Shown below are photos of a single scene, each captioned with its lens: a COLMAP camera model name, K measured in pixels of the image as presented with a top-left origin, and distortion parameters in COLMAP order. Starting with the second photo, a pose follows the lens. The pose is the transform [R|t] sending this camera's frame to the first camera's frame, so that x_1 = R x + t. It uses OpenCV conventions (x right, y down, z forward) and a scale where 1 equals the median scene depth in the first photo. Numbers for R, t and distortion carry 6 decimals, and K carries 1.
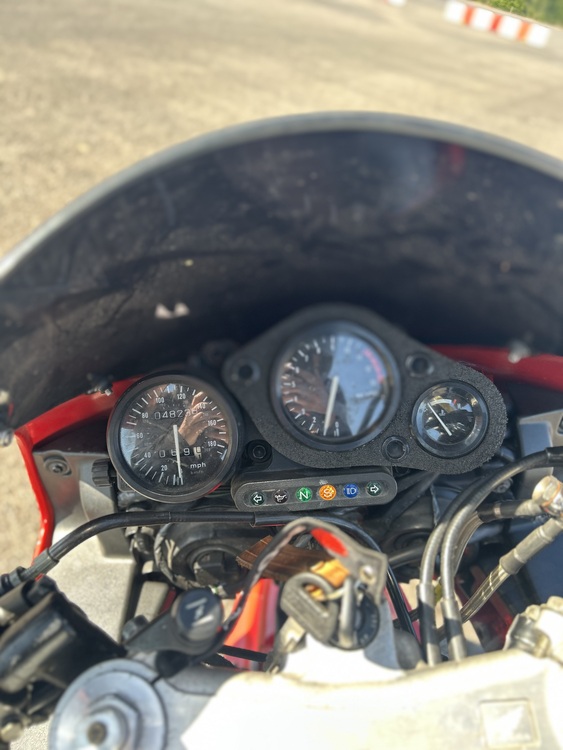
lens RADIAL K [[567.4, 0, 281.5], [0, 567.4, 375.0], [0, 0, 1]] dist [0.068347, -0.123582]
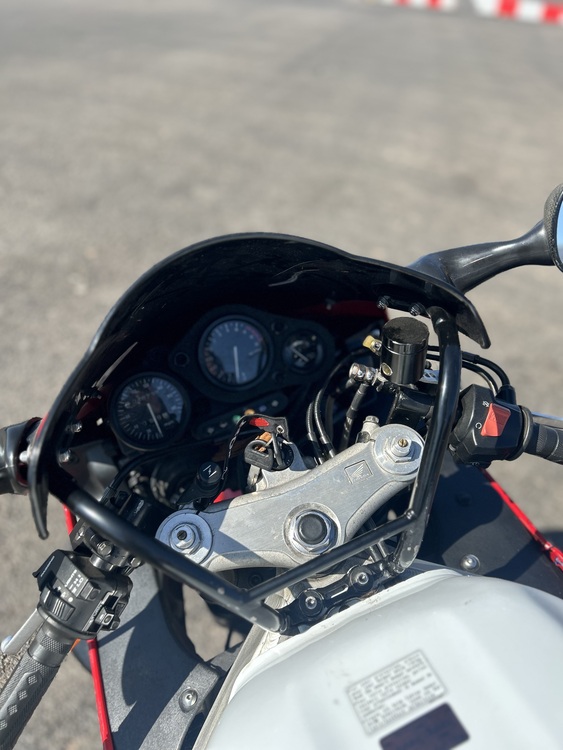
lens RADIAL K [[567.4, 0, 281.5], [0, 567.4, 375.0], [0, 0, 1]] dist [0.068347, -0.123582]
pose [[0.937176, -0.290415, 0.193286, -0.136678], [0.282269, 0.956847, 0.069052, 0.006804], [-0.204999, -0.010155, 0.978710, -0.744234]]
